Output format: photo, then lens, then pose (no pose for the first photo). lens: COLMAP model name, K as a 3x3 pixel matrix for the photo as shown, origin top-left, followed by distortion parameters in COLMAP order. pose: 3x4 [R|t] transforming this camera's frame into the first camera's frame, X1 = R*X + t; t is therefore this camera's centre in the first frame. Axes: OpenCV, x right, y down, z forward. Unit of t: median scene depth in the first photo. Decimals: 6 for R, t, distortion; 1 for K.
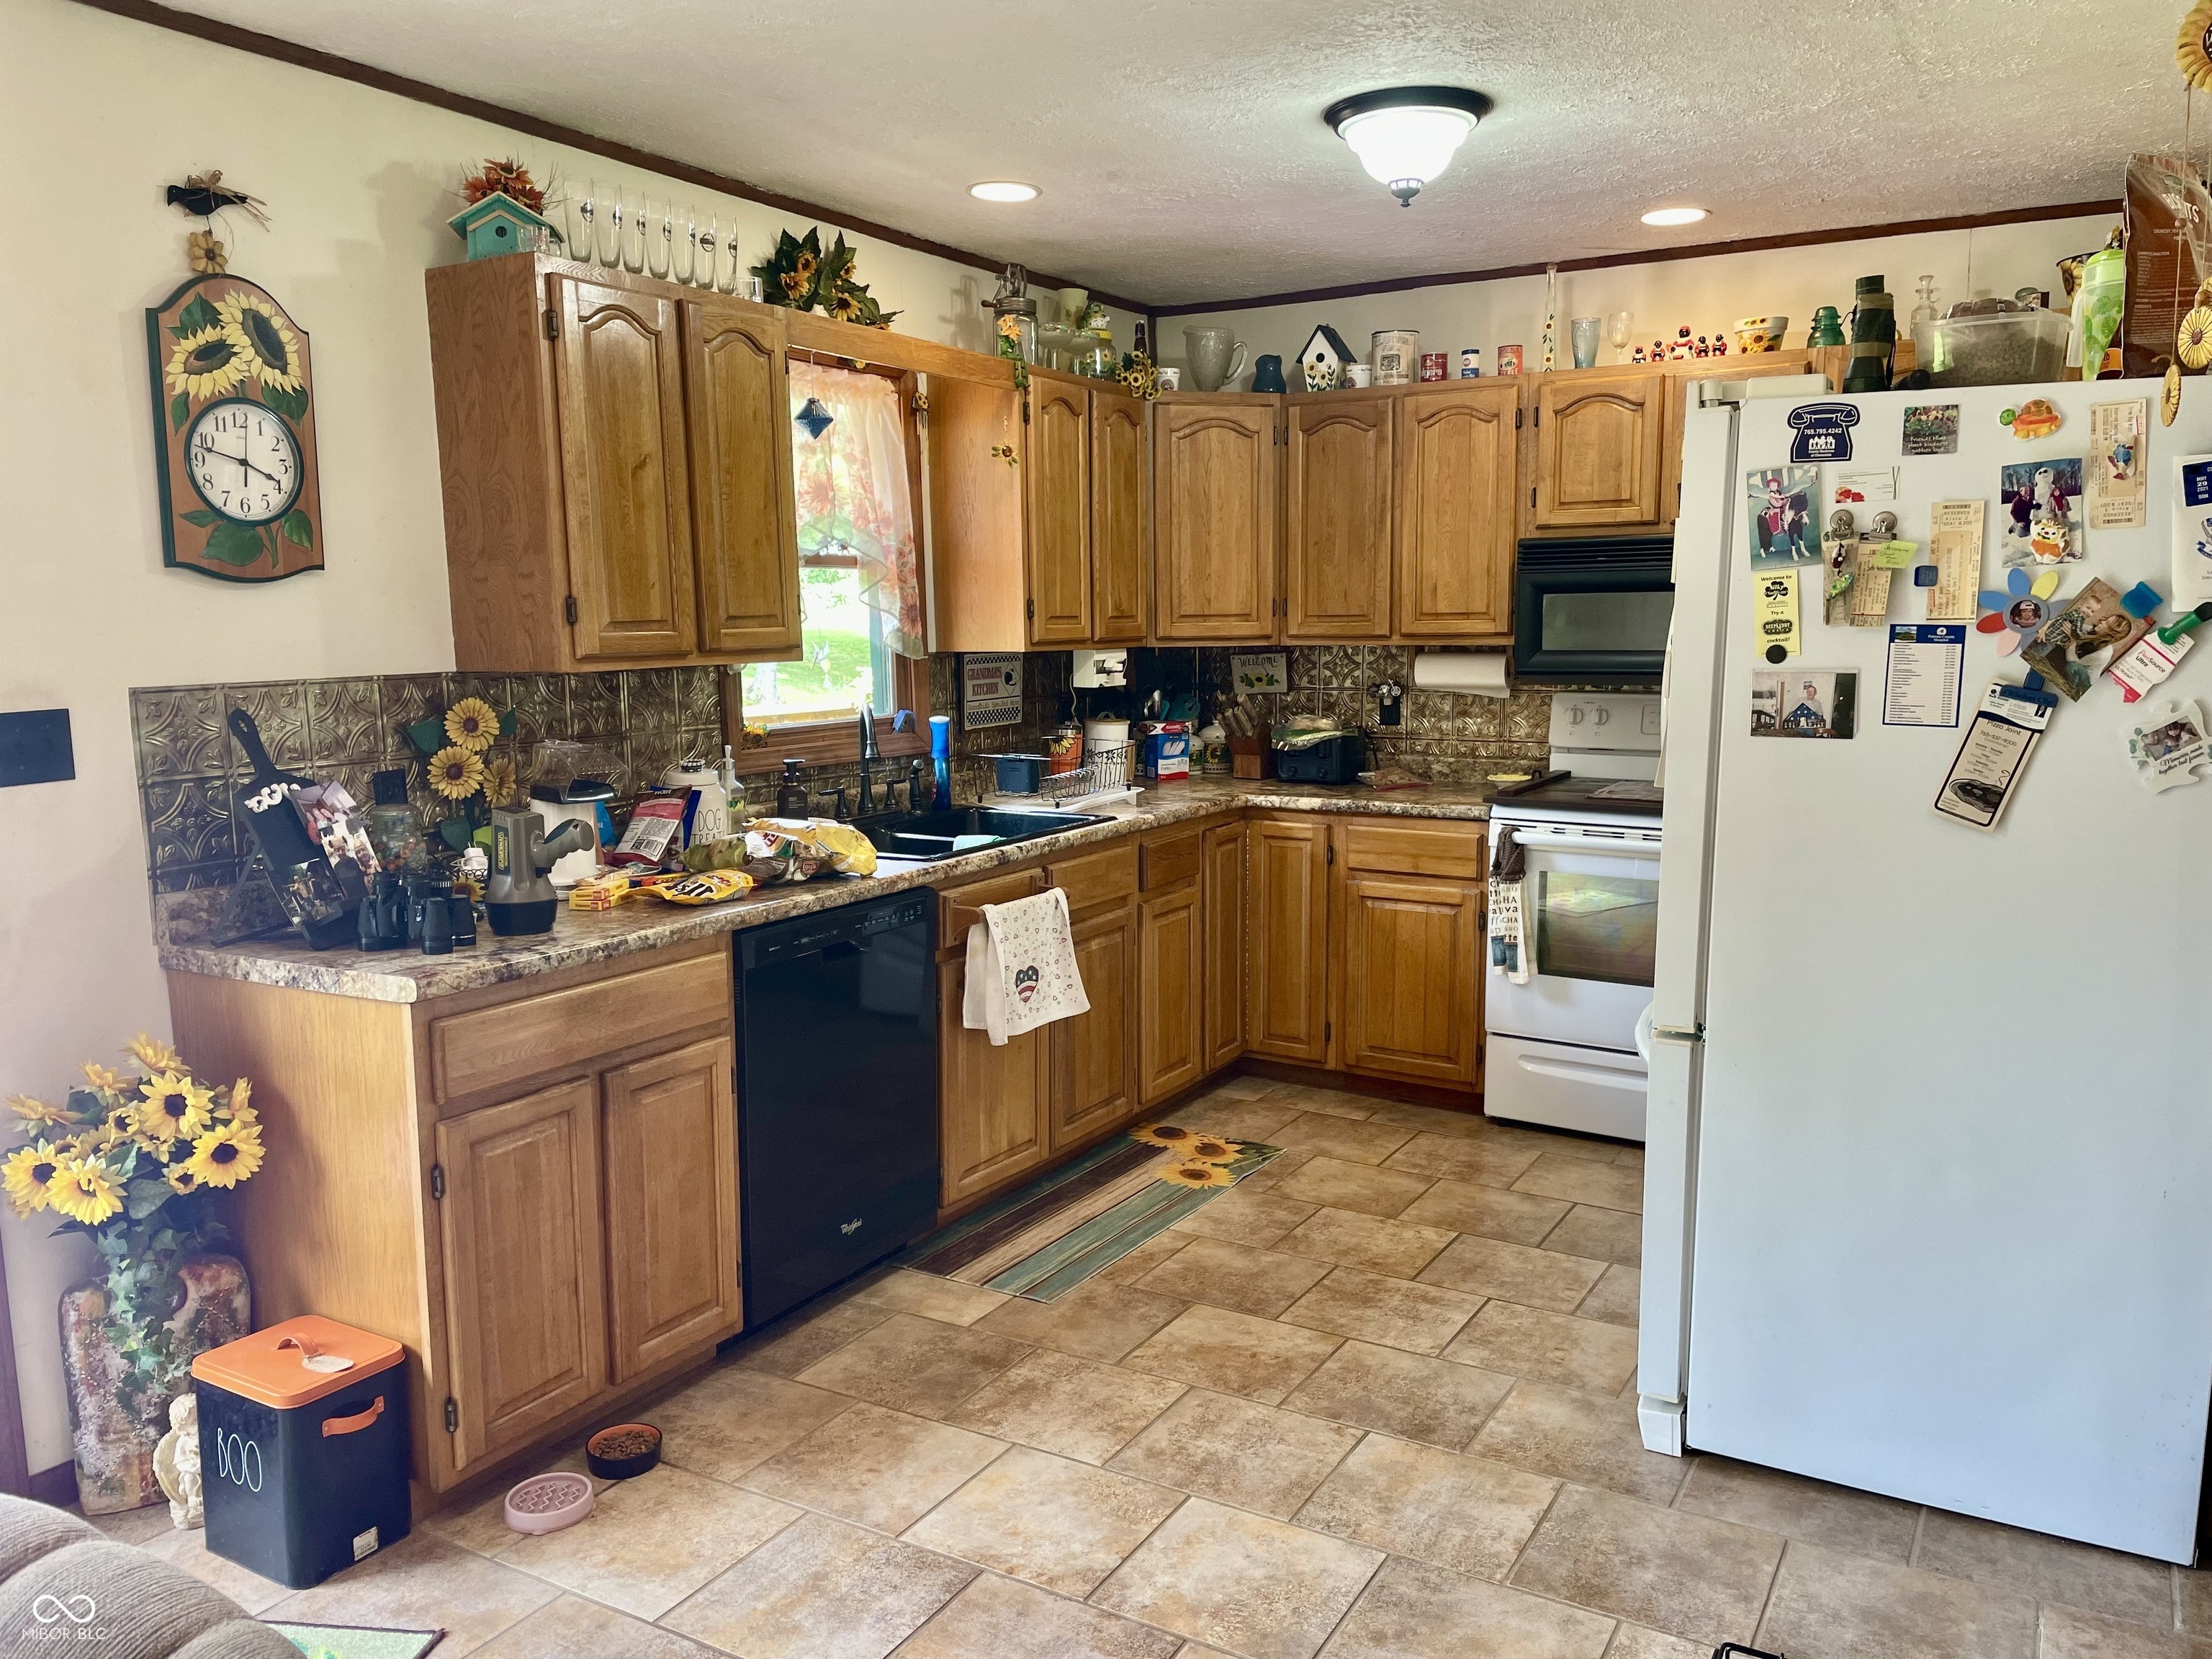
lens RADIAL K [[1656.8, 0, 1106.0], [0, 1656.8, 829.5], [0, 0, 1]] dist [0.085921, -0.129291]
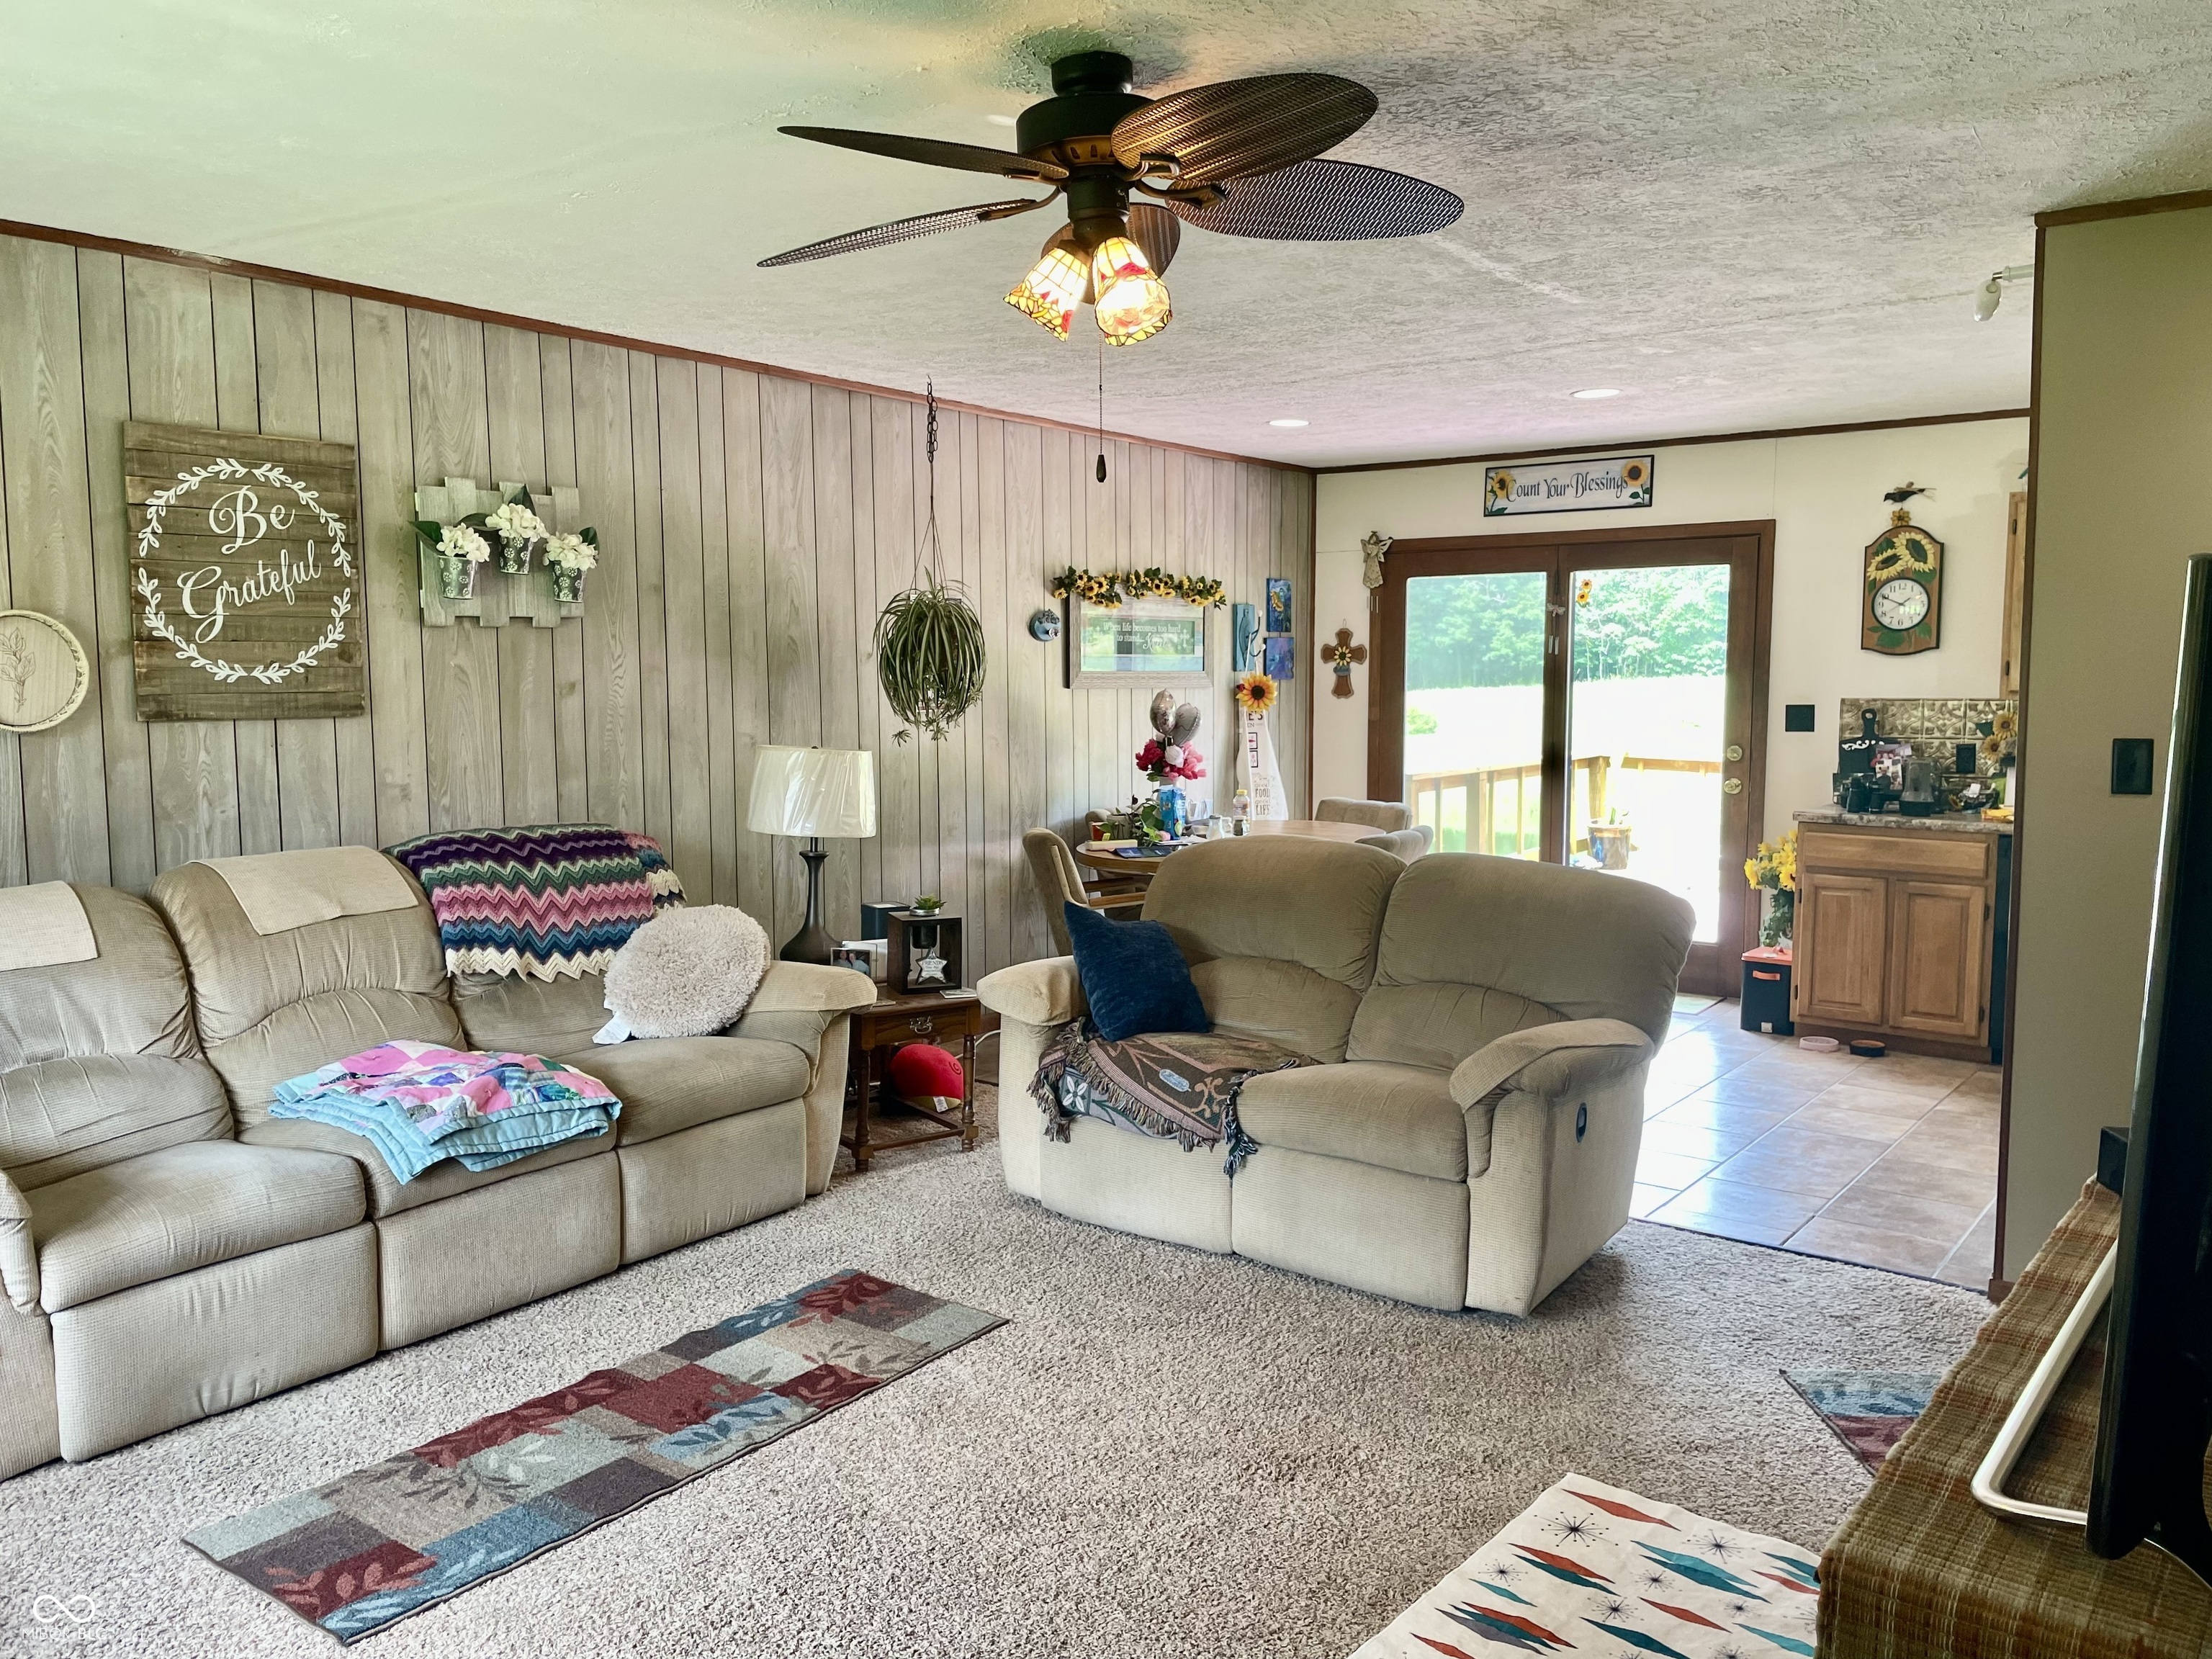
lens RADIAL K [[1656.8, 0, 1106.0], [0, 1656.8, 829.5], [0, 0, 1]] dist [0.085921, -0.129291]
pose [[-0.129300, 0.105637, -0.985963, 1.960055], [-0.125746, 0.984535, 0.121975, -0.055716], [0.983600, 0.139752, -0.114017, 0.221882]]
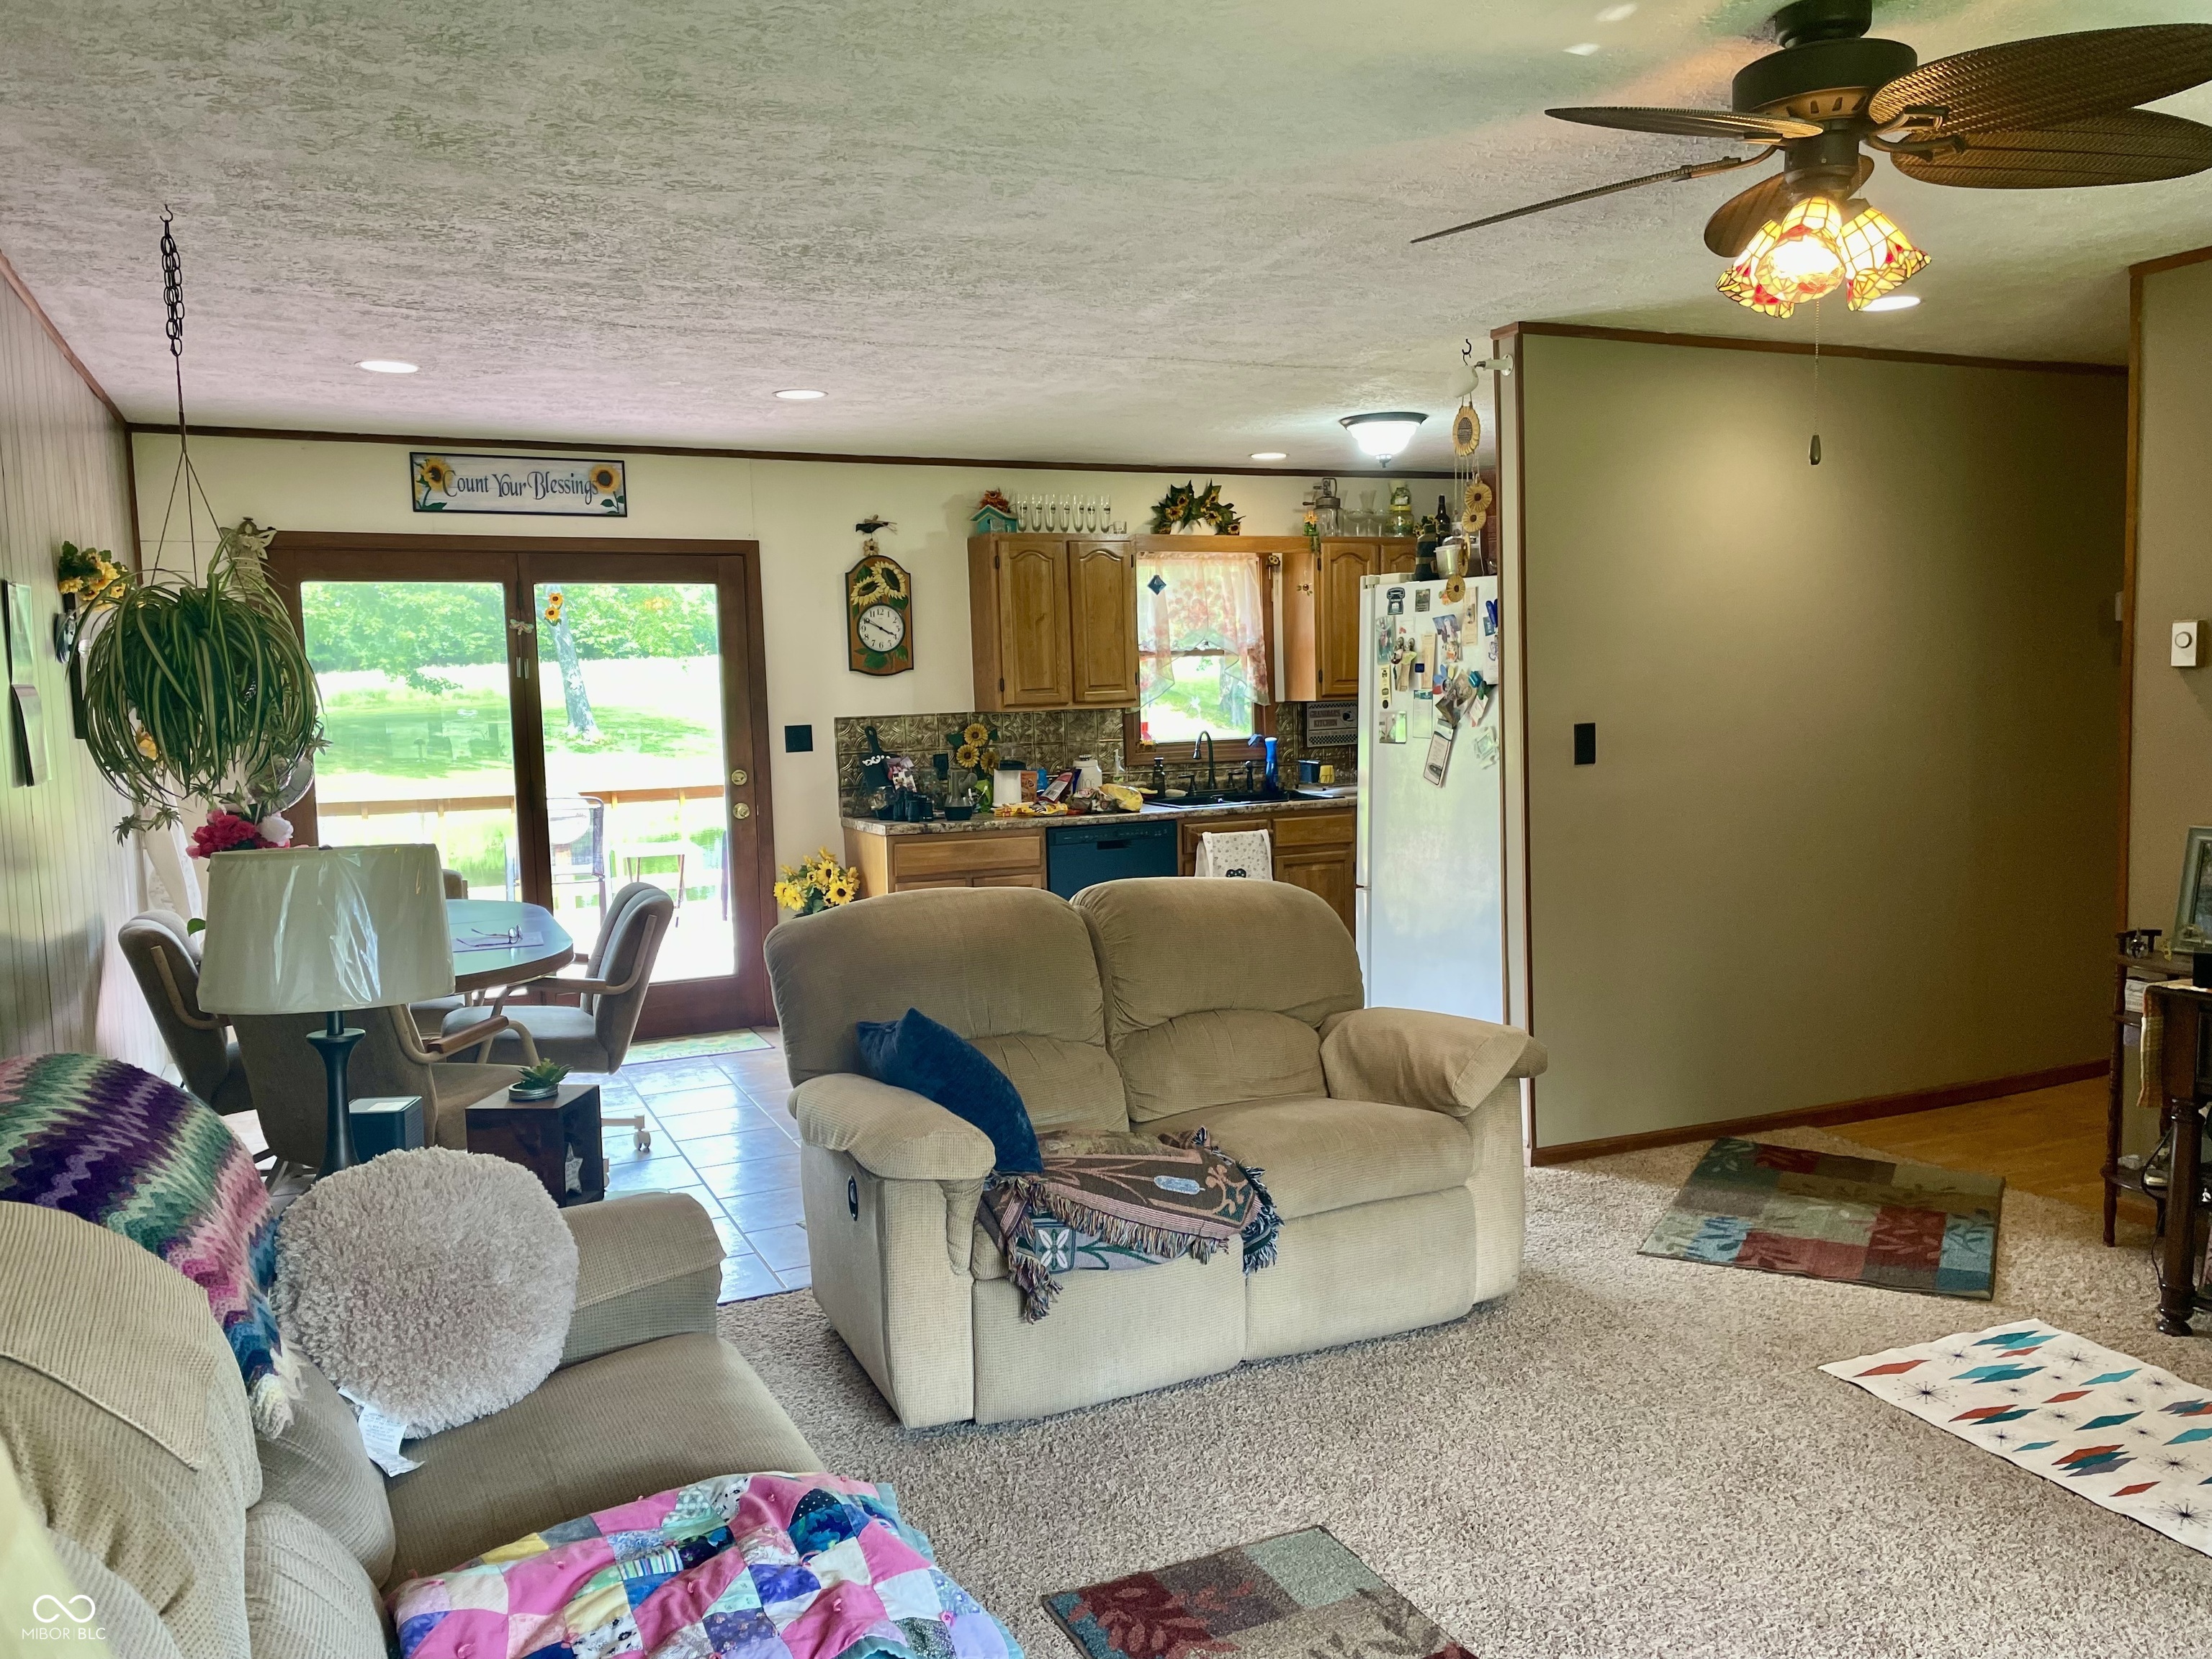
lens RADIAL K [[1656.8, 0, 1106.0], [0, 1656.8, 829.5], [0, 0, 1]] dist [0.085921, -0.129291]
pose [[0.817824, 0.043089, -0.573853, 1.202197], [-0.058453, 0.998255, -0.008348, 0.083377], [0.572492, 0.040370, 0.818916, -0.832302]]
